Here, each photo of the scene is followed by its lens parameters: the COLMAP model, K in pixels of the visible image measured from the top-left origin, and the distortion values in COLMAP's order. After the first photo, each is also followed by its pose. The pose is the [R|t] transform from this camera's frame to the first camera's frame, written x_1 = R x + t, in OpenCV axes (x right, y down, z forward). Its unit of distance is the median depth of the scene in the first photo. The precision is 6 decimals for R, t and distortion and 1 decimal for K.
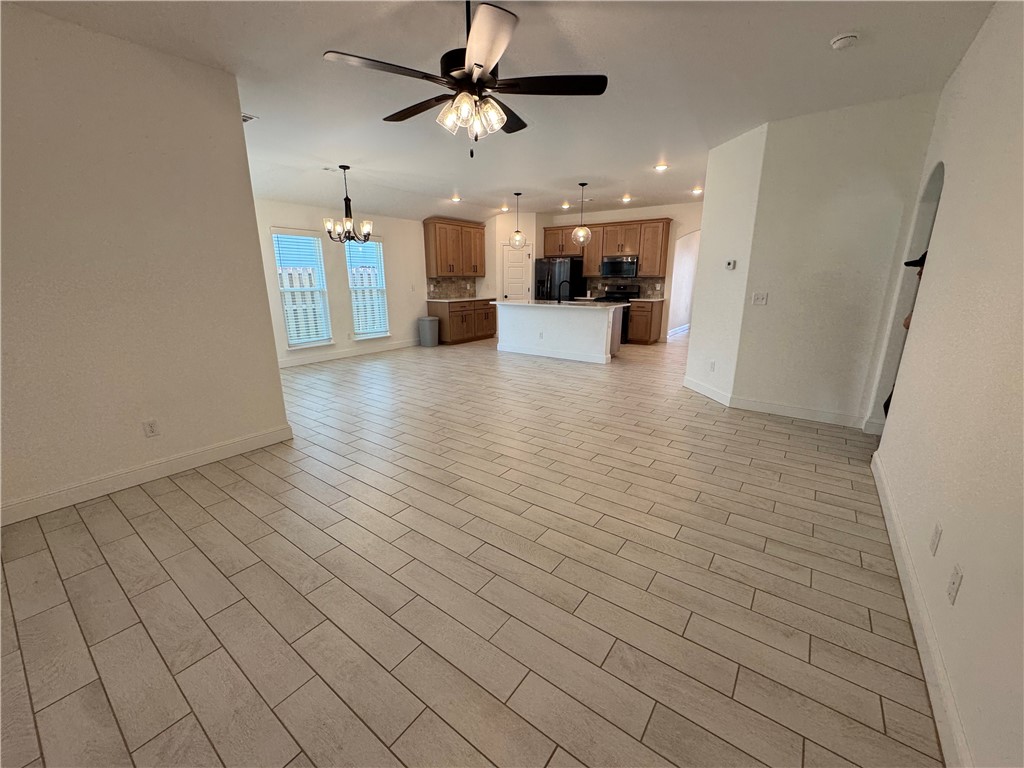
lens RADIAL K [[407.9, 0, 510.5], [0, 407.9, 384.6], [0, 0, 1]] dist [-0.004289, 0.000583]
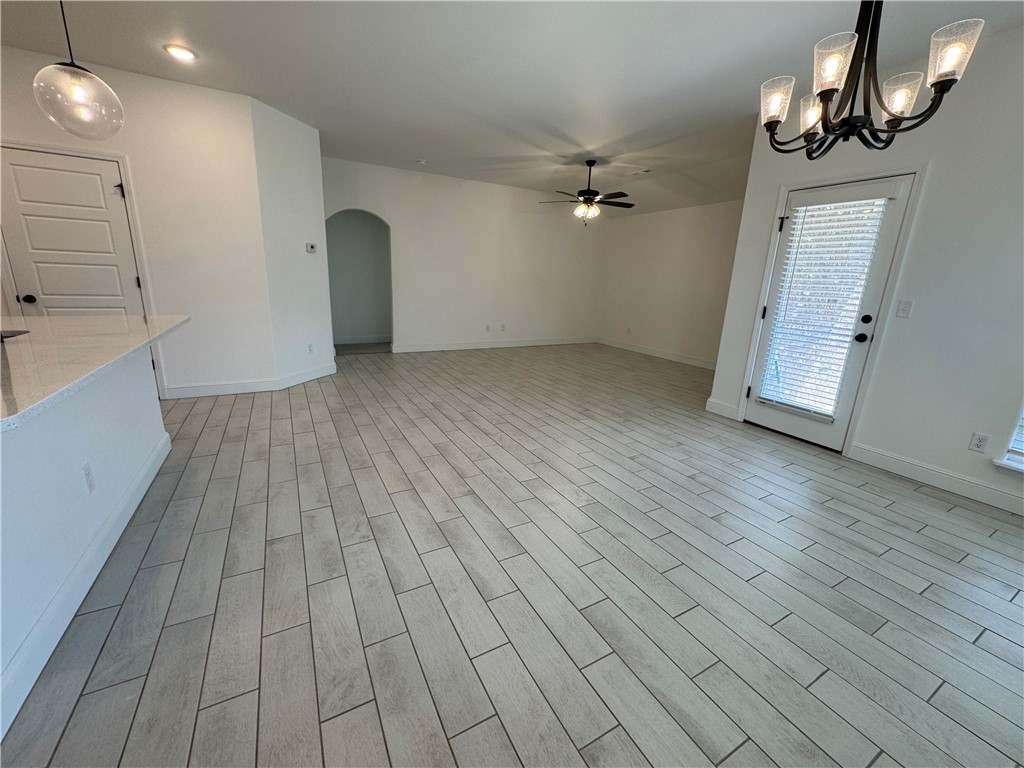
lens RADIAL K [[407.9, 0, 509.2], [0, 407.9, 383.8], [0, 0, 1]] dist [-0.004289, 0.000583]
pose [[-0.908112, -0.138951, 0.395001, -0.194826], [0.069214, 0.880548, 0.468877, -0.219708], [-0.412968, 0.453132, -0.790018, 0.882519]]
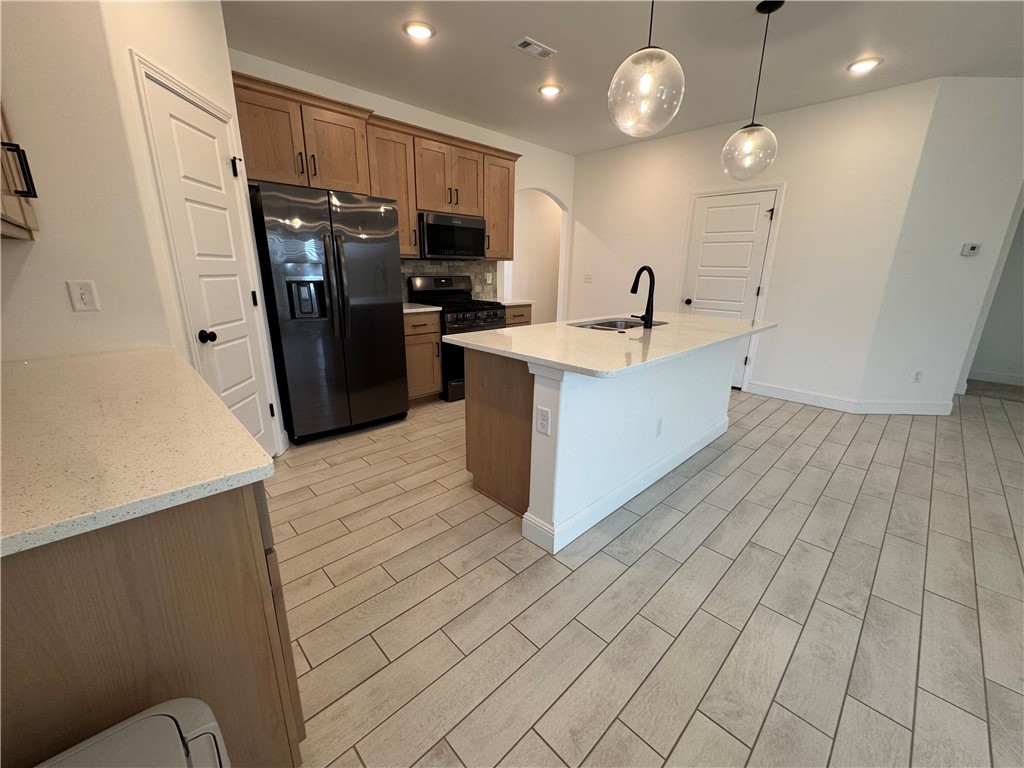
lens RADIAL K [[407.9, 0, 512.2], [0, 407.9, 383.7], [0, 0, 1]] dist [-0.004289, 0.000583]
pose [[0.163123, -0.265766, 0.950137, -0.216604], [0.238827, 0.945031, 0.223335, -0.217433], [-0.957263, 0.190487, 0.217628, 0.862190]]
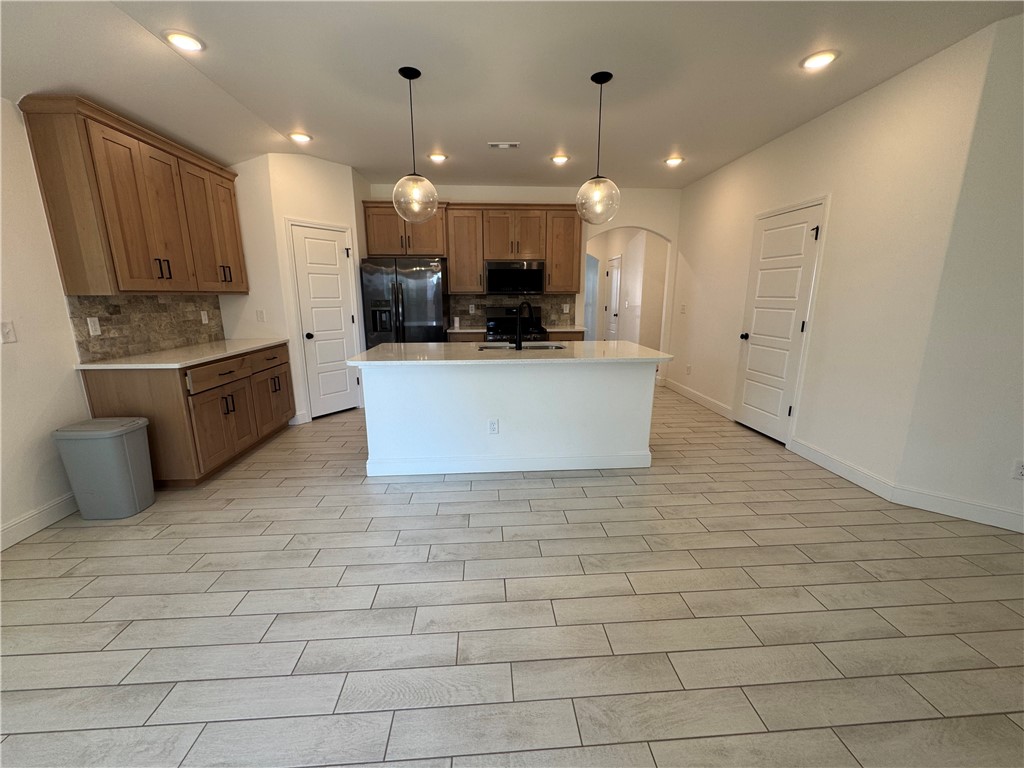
lens RADIAL K [[407.9, 0, 511.3], [0, 407.9, 383.6], [0, 0, 1]] dist [-0.004289, 0.000583]
pose [[0.761766, -0.138434, 0.632889, -0.148698], [0.166938, 0.985858, 0.014708, -0.140947], [-0.625974, 0.094449, 0.774103, 0.540827]]
